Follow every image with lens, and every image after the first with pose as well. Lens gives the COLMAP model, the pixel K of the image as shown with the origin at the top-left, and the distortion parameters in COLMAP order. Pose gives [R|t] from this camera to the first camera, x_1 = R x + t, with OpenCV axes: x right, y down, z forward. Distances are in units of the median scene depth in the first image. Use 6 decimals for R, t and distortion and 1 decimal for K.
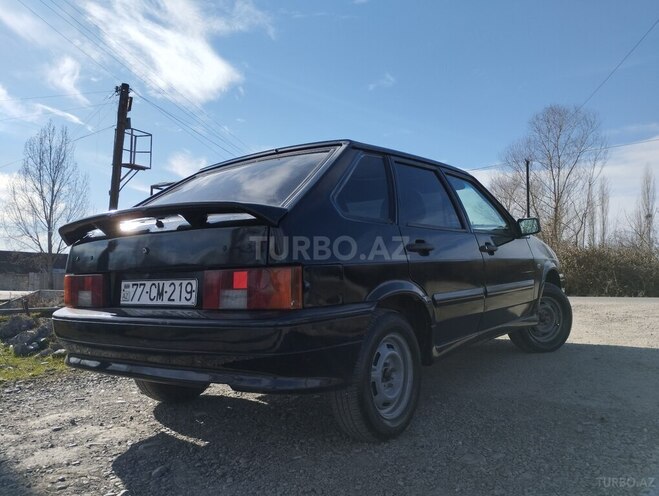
lens RADIAL K [[557.2, 0, 325.4], [0, 557.2, 250.0], [0, 0, 1]] dist [0.032539, -0.027484]
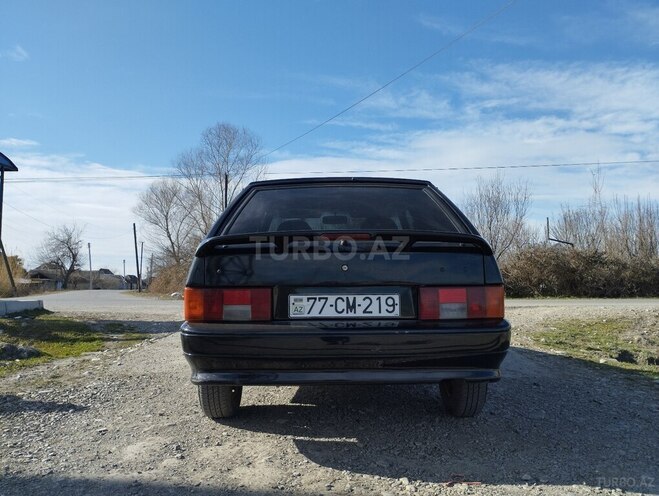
lens RADIAL K [[557.2, 0, 333.6], [0, 557.2, 244.3], [0, 0, 1]] dist [0.032539, -0.027484]
pose [[0.793788, 0.048568, 0.606252, -0.969984], [-0.039408, 0.998819, -0.028420, -0.012320], [-0.606916, -0.001331, 0.794765, 0.138031]]
